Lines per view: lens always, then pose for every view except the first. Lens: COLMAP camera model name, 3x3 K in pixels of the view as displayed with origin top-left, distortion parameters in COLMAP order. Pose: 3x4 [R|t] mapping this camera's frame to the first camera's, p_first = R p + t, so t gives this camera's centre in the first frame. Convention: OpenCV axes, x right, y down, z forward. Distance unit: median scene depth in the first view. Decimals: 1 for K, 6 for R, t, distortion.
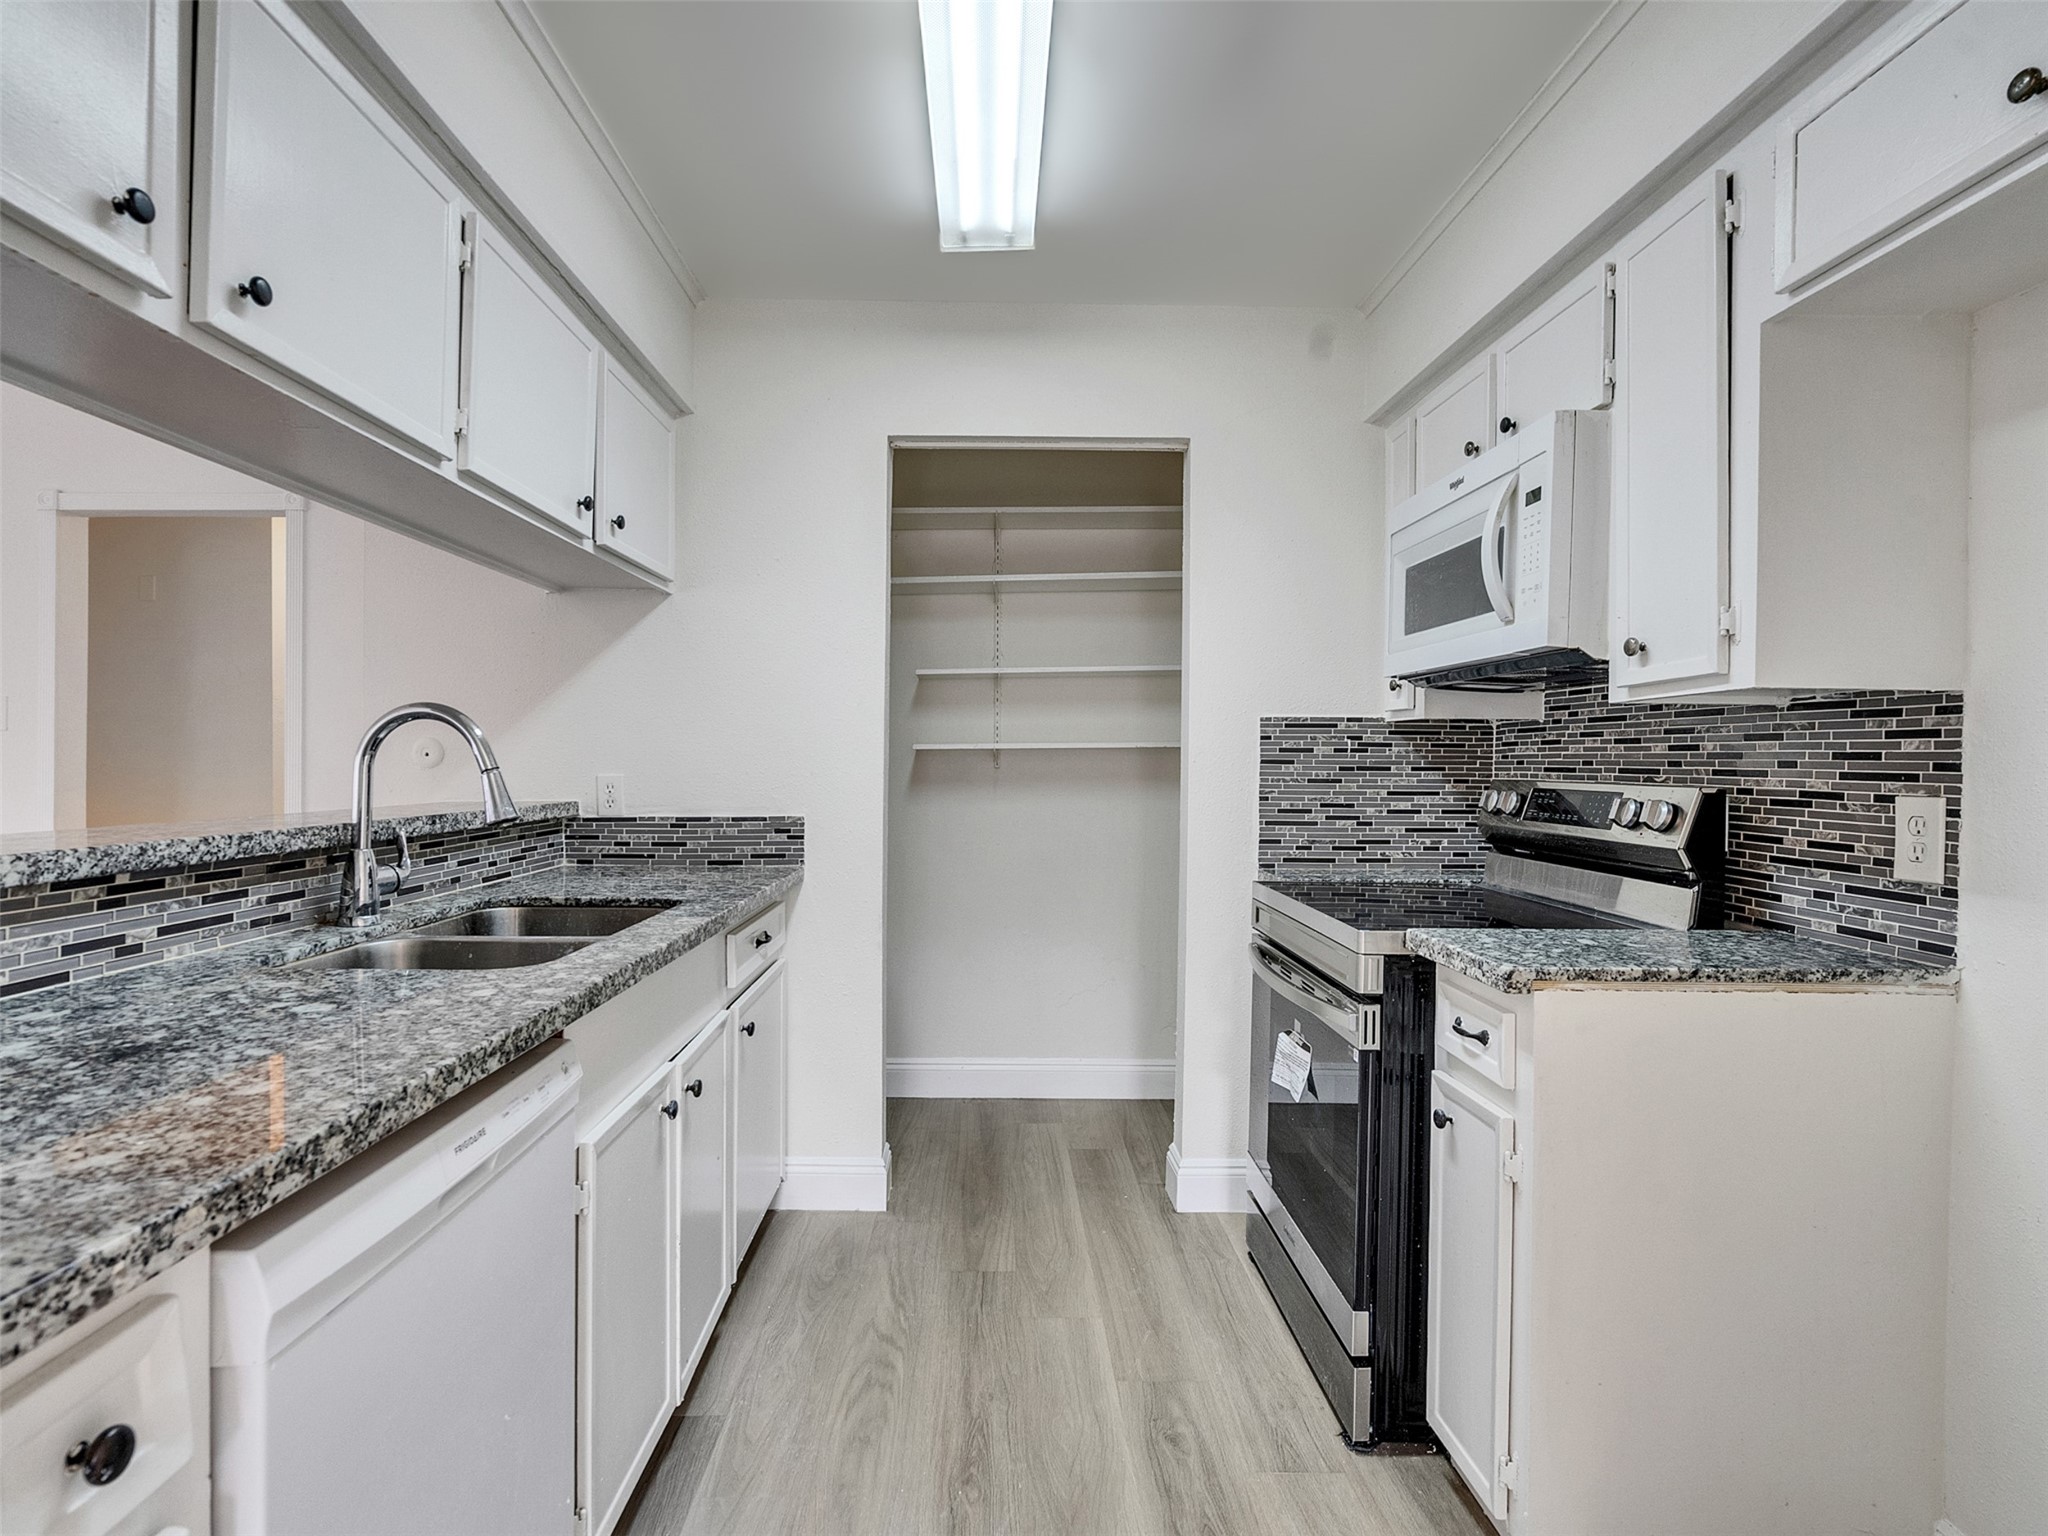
lens RADIAL K [[1050.6, 0, 1000.2], [0, 1050.6, 767.3], [0, 0, 1]] dist [-0.007606, 0.007159]
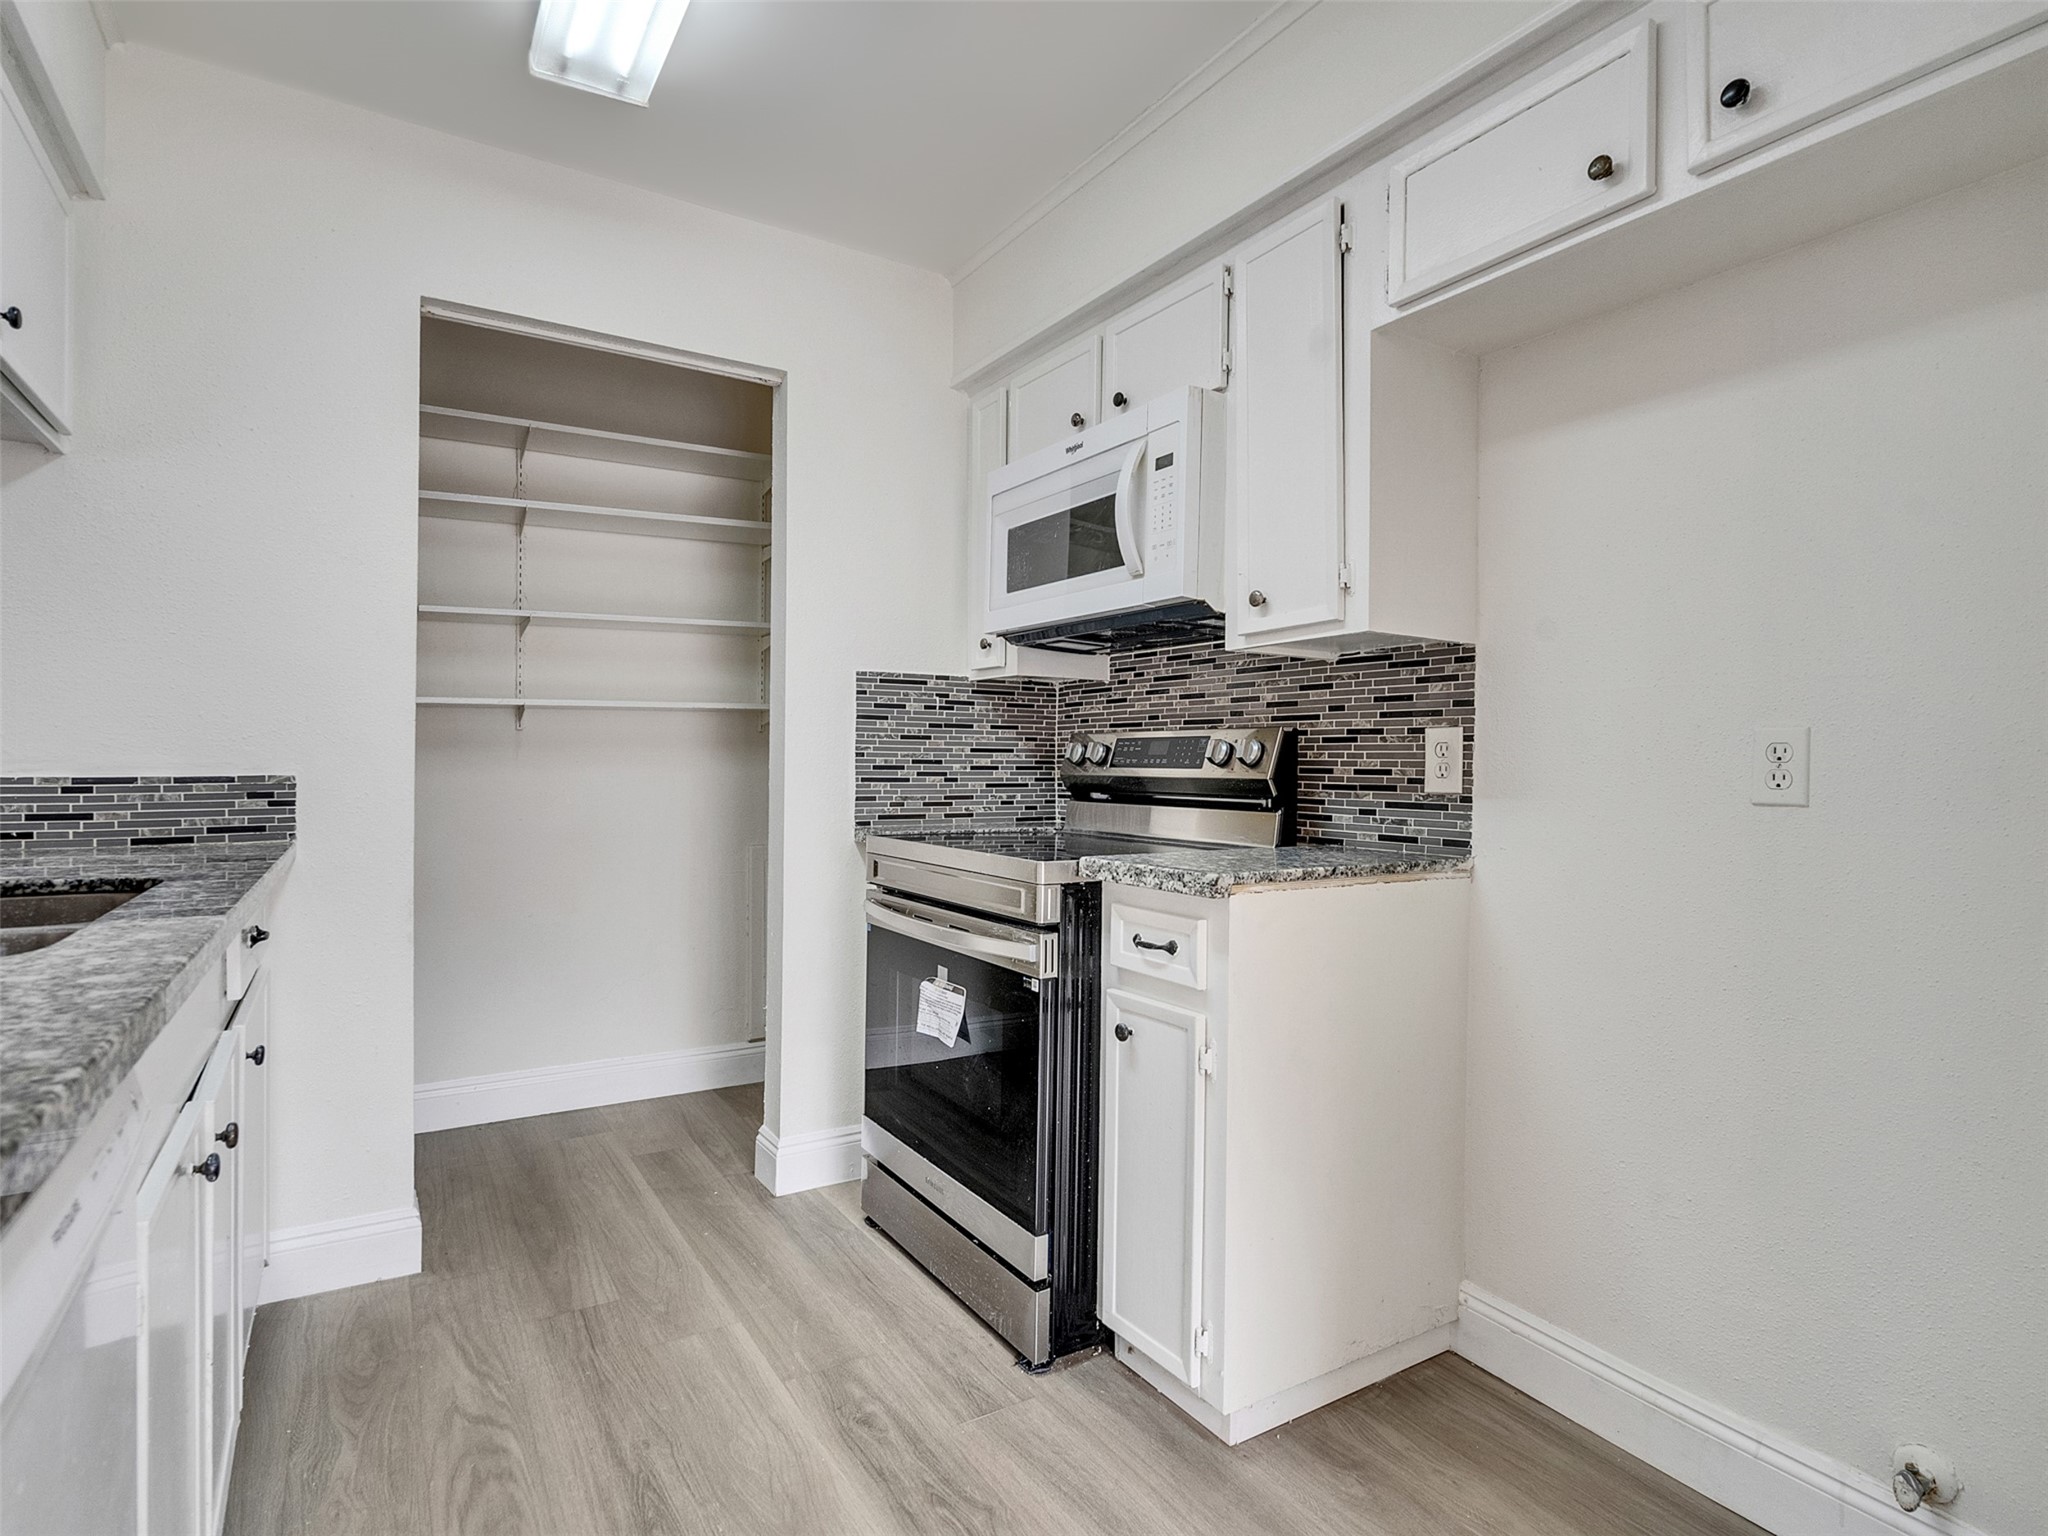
lens RADIAL K [[1050.6, 0, 1001.3], [0, 1050.6, 768.3], [0, 0, 1]] dist [-0.007606, 0.007159]
pose [[0.859044, -0.002279, 0.511896, -0.176271], [0.001864, 0.999997, 0.001324, 0.053566], [-0.511898, -0.000183, 0.859047, 0.121564]]
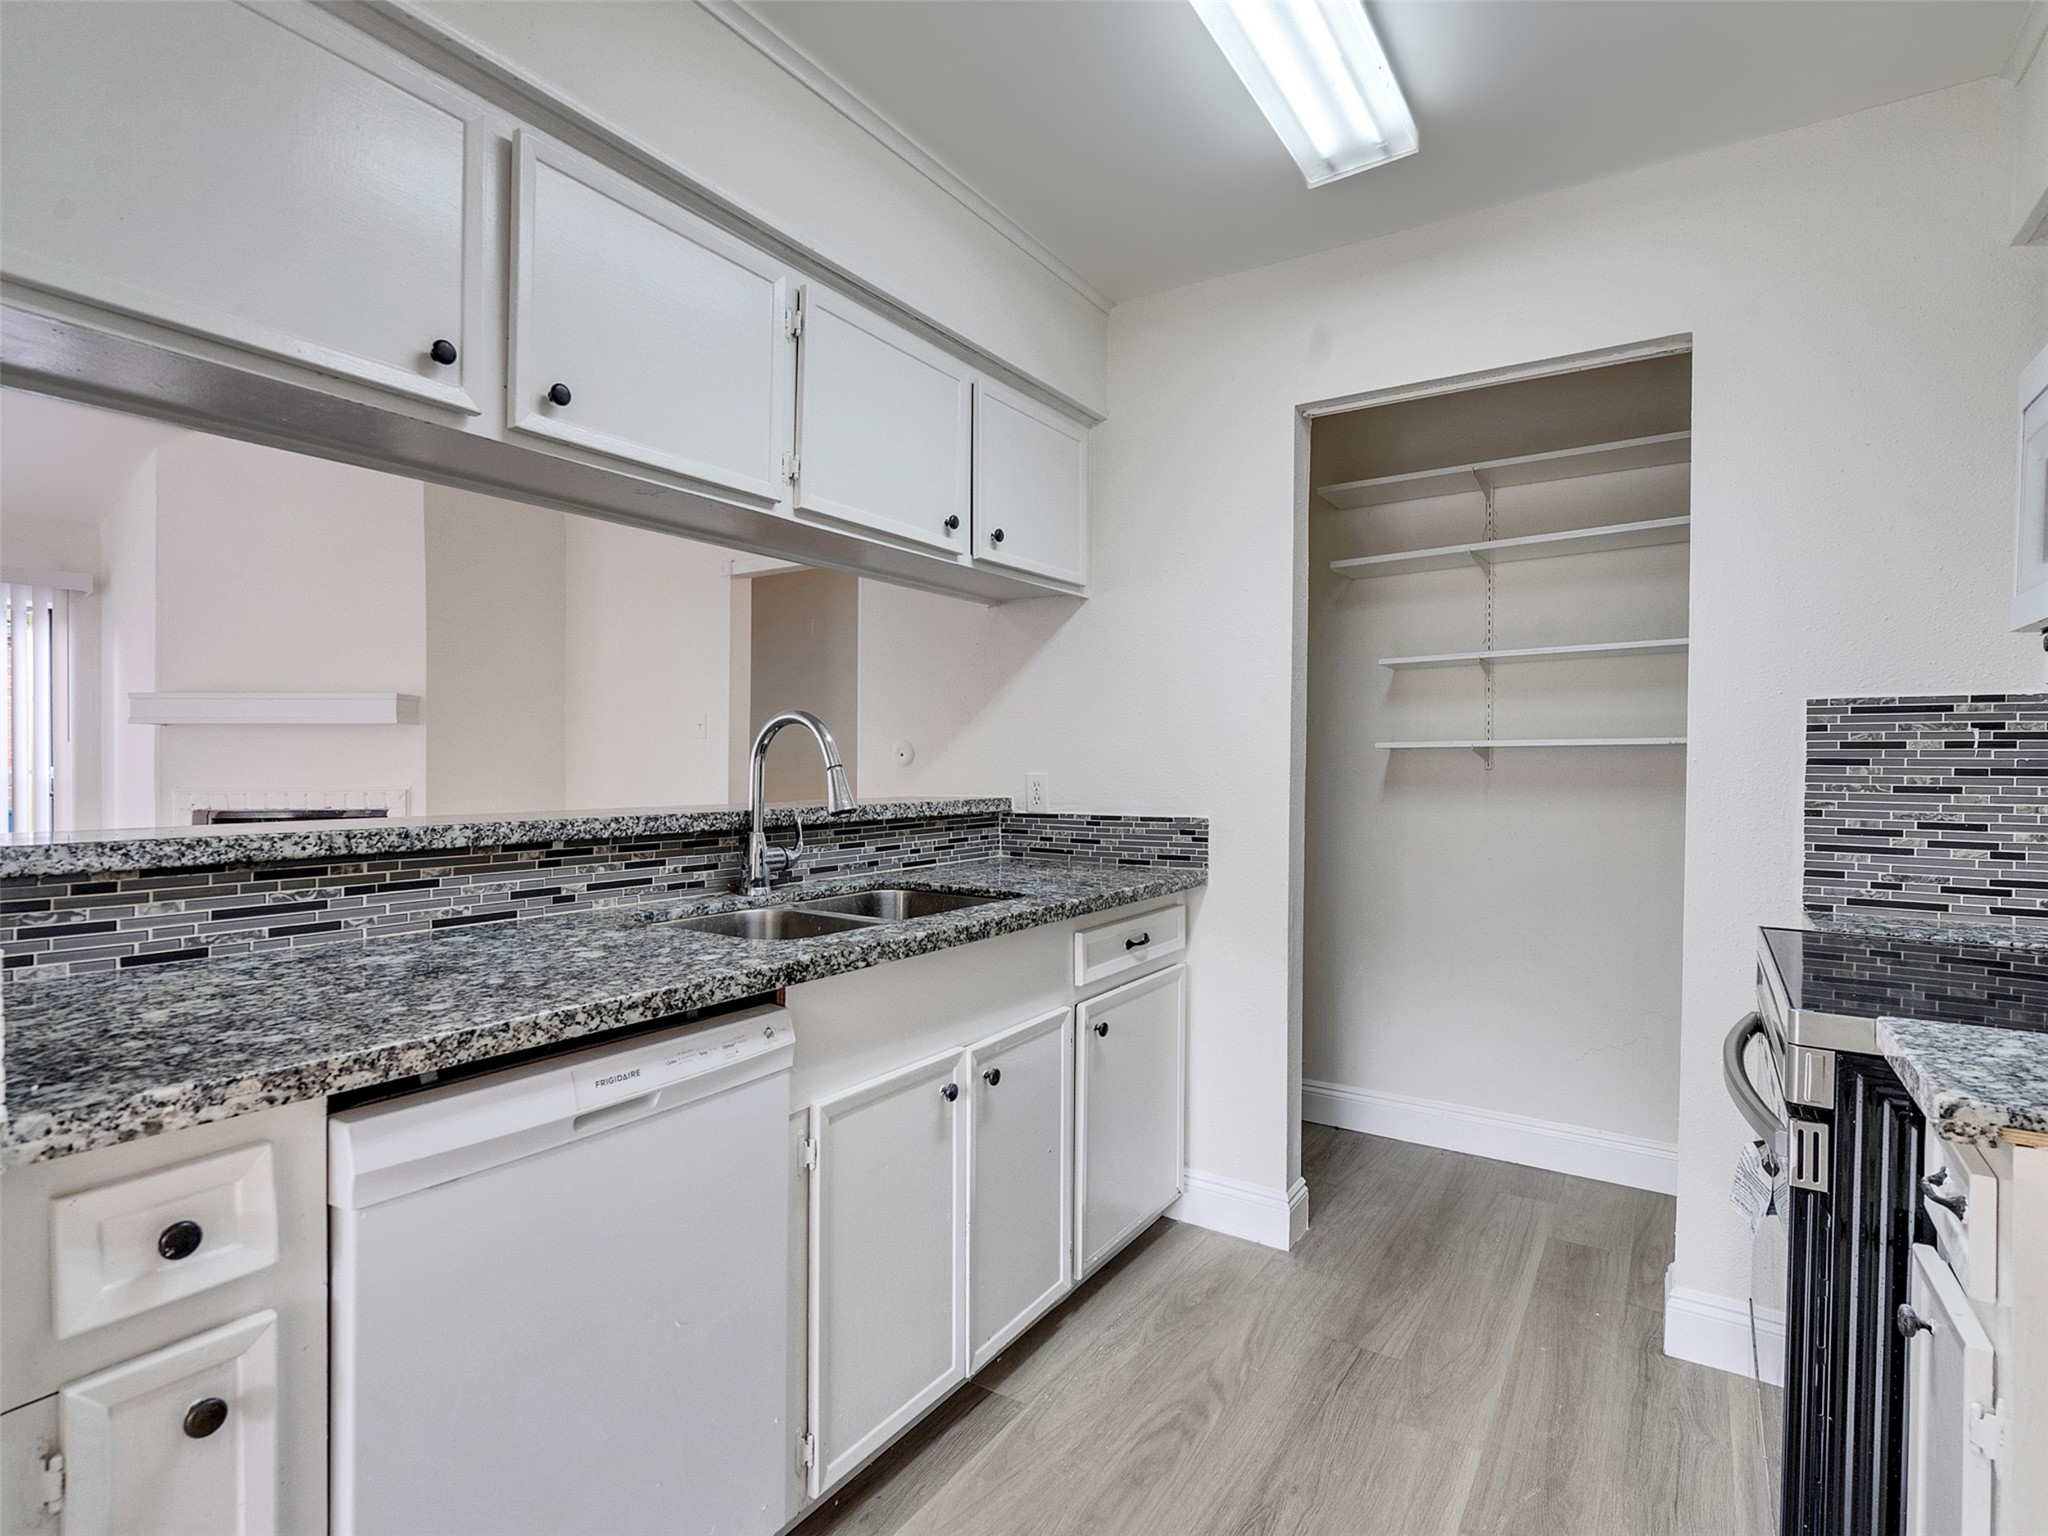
lens RADIAL K [[1050.6, 0, 1000.1], [0, 1050.6, 768.1], [0, 0, 1]] dist [-0.007606, 0.007159]
pose [[0.826527, 0.004052, -0.562882, 0.252995], [-0.004583, 0.999989, 0.000469, 0.001580], [0.562878, 0.002192, 0.826537, 0.128531]]
